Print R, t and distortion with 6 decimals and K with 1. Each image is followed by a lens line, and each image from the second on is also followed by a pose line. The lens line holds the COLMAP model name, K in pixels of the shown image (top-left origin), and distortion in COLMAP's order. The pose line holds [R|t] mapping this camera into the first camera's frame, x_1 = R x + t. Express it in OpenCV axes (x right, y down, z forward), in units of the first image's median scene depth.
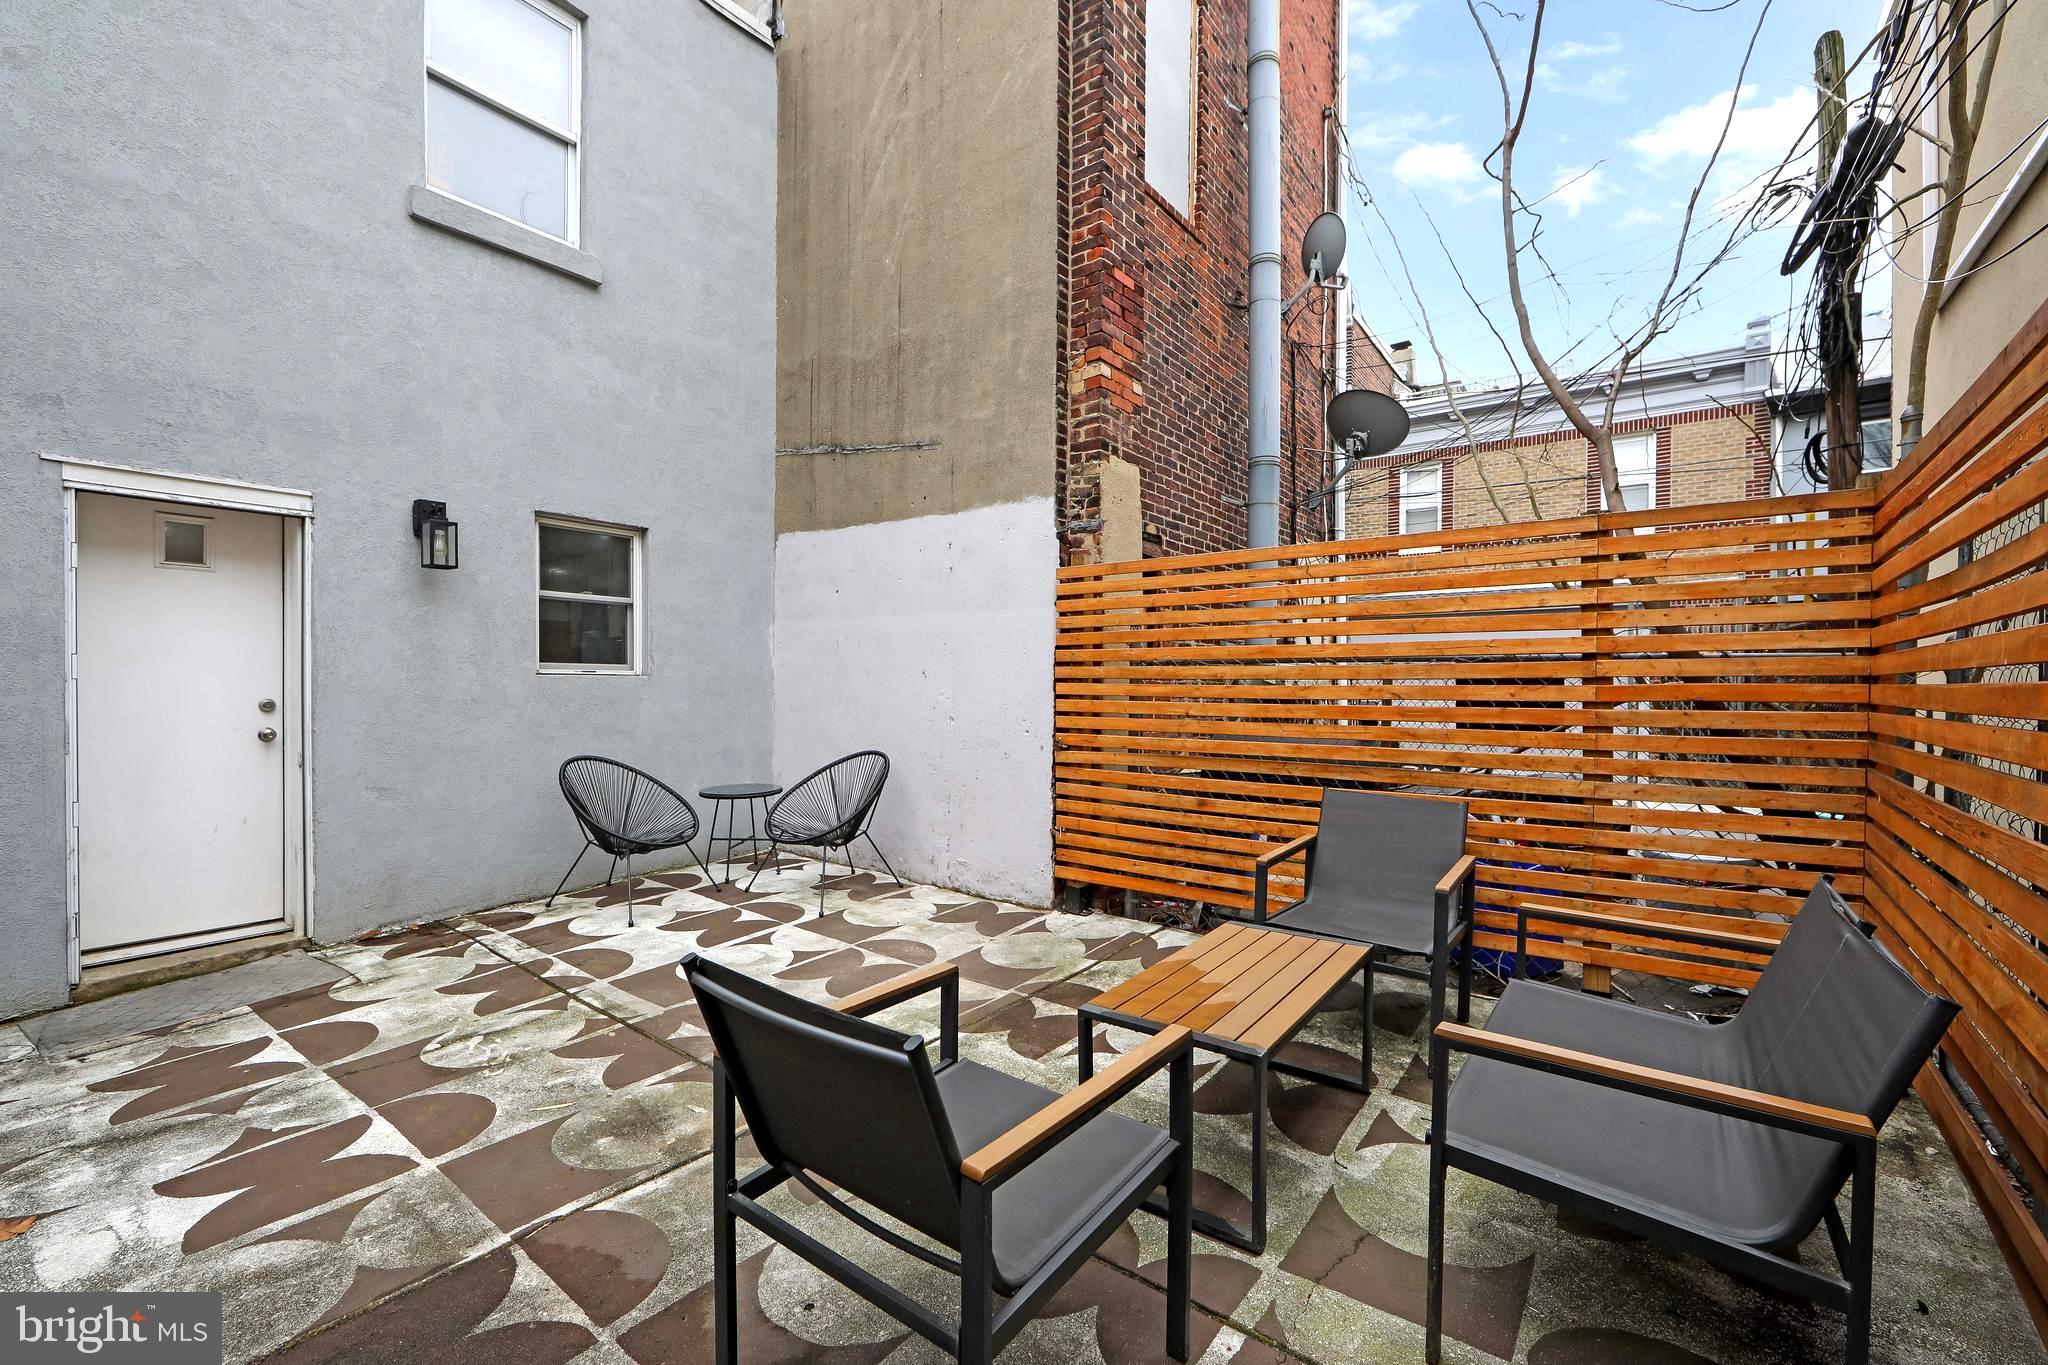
lens RADIAL K [[839.3, 0, 1020.4], [0, 839.3, 714.3], [0, 0, 1]] dist [-0.007743, 0.000640]
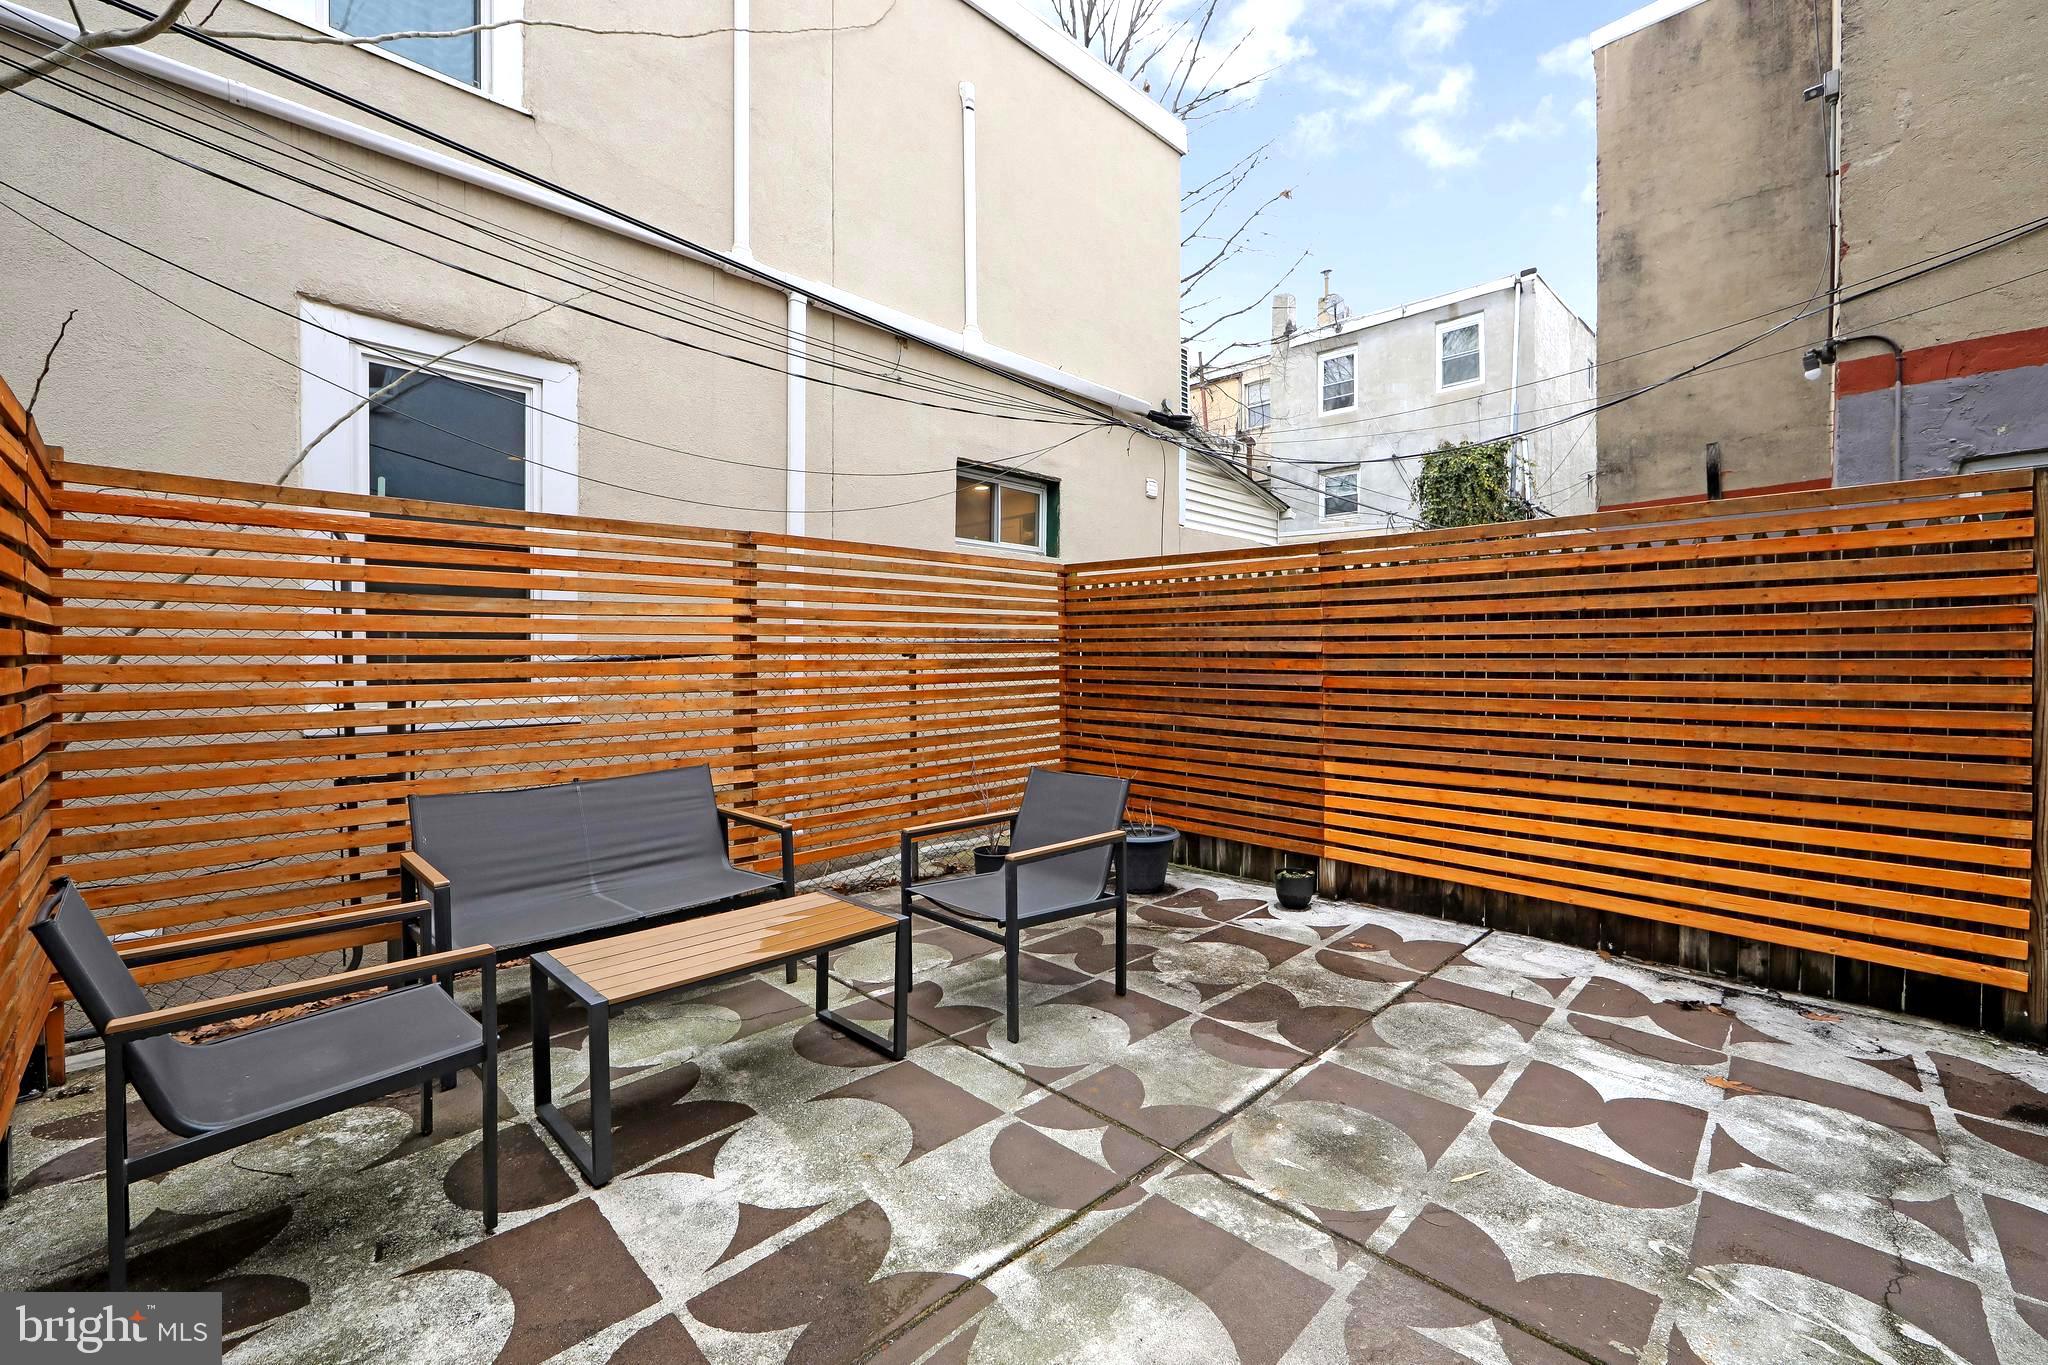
lens RADIAL K [[846.1, 0, 1016.2], [0, 846.1, 676.5], [0, 0, 1]] dist [-0.007776, 0.000278]
pose [[-0.989386, -0.004742, 0.145237, -0.164770], [0.003298, 0.998477, 0.055066, -0.052237], [-0.145277, 0.054960, -0.987863, 1.323583]]
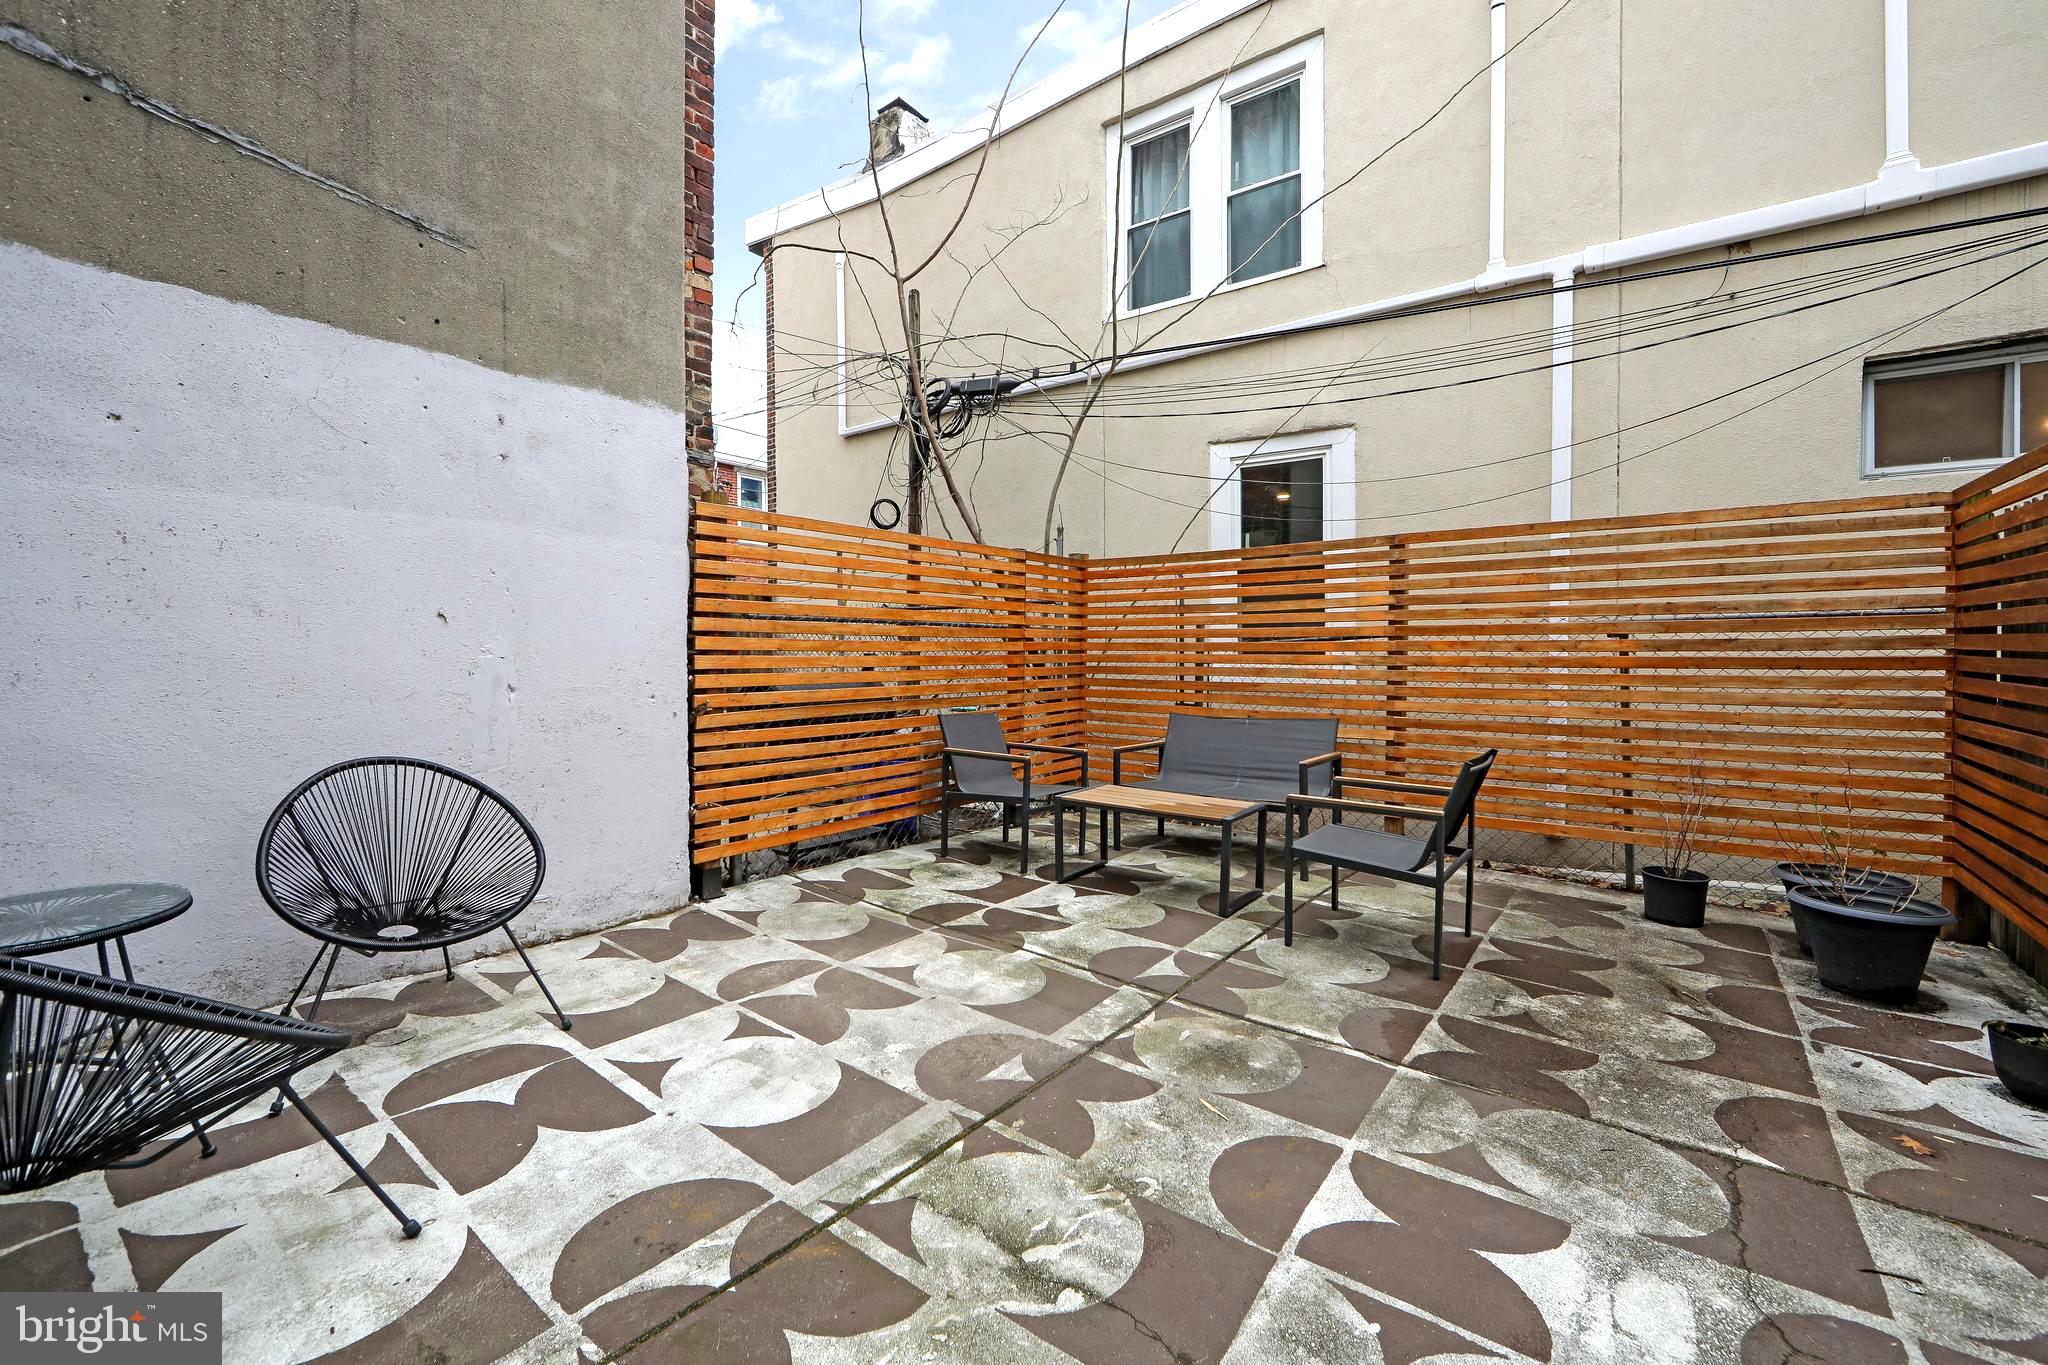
lens RADIAL K [[826.6, 0, 1026.6], [0, 826.6, 684.6], [0, 0, 1]] dist [-0.003890, 0.000002]
pose [[0.009959, -0.048102, 0.998793, -1.010412], [0.029892, 0.998410, 0.047786, -0.023555], [-0.999504, 0.029380, 0.011381, 0.835376]]
